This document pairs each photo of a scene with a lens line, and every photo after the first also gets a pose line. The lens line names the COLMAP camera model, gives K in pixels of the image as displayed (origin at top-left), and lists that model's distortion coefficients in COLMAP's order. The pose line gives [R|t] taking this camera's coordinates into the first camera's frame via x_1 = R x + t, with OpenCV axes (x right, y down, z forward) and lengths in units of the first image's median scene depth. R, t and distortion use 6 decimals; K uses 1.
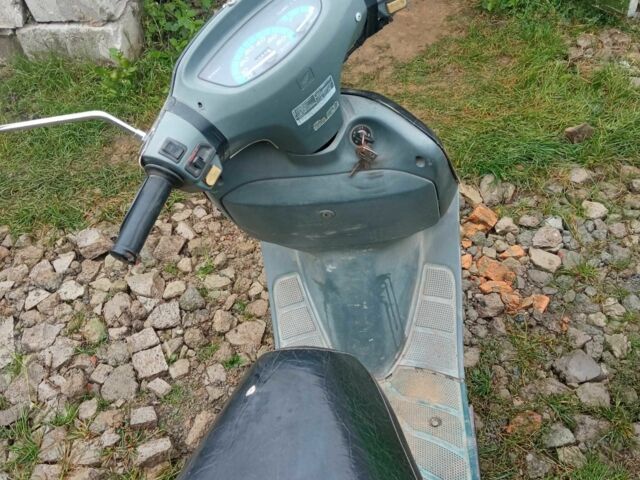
lens RADIAL K [[694.4, 0, 320.0], [0, 694.4, 240.0], [0, 0, 1]] dist [0.122325, -0.305993]
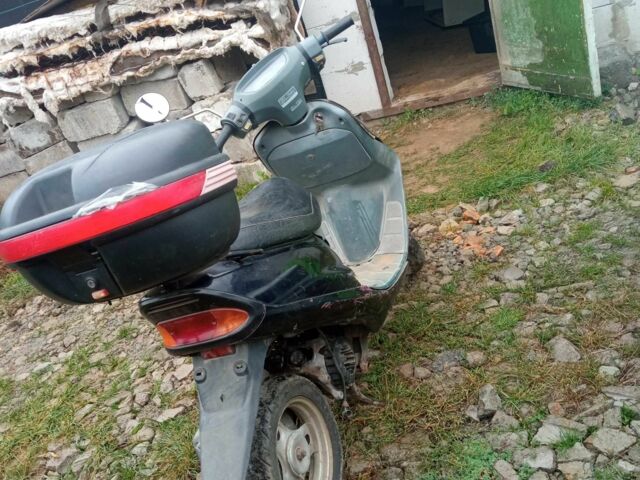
lens RADIAL K [[694.4, 0, 320.0], [0, 694.4, 240.0], [0, 0, 1]] dist [0.122325, -0.305993]
pose [[0.957259, -0.118572, -0.263810, 0.361604], [0.036706, 0.954534, -0.295834, 0.533666], [0.286893, 0.273506, 0.918089, -0.580434]]
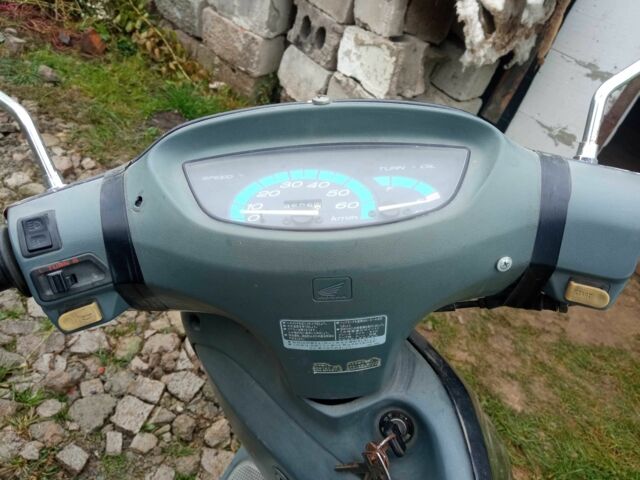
lens RADIAL K [[527.7, 0, 327.1], [0, 527.7, 242.9], [0, 0, 1]] dist [0.060662, -0.112879]
pose [[0.730368, 0.604970, -0.317134, 0.037518], [-0.657593, 0.748344, -0.086902, -0.109179], [0.184753, 0.272016, 0.944391, 0.314813]]
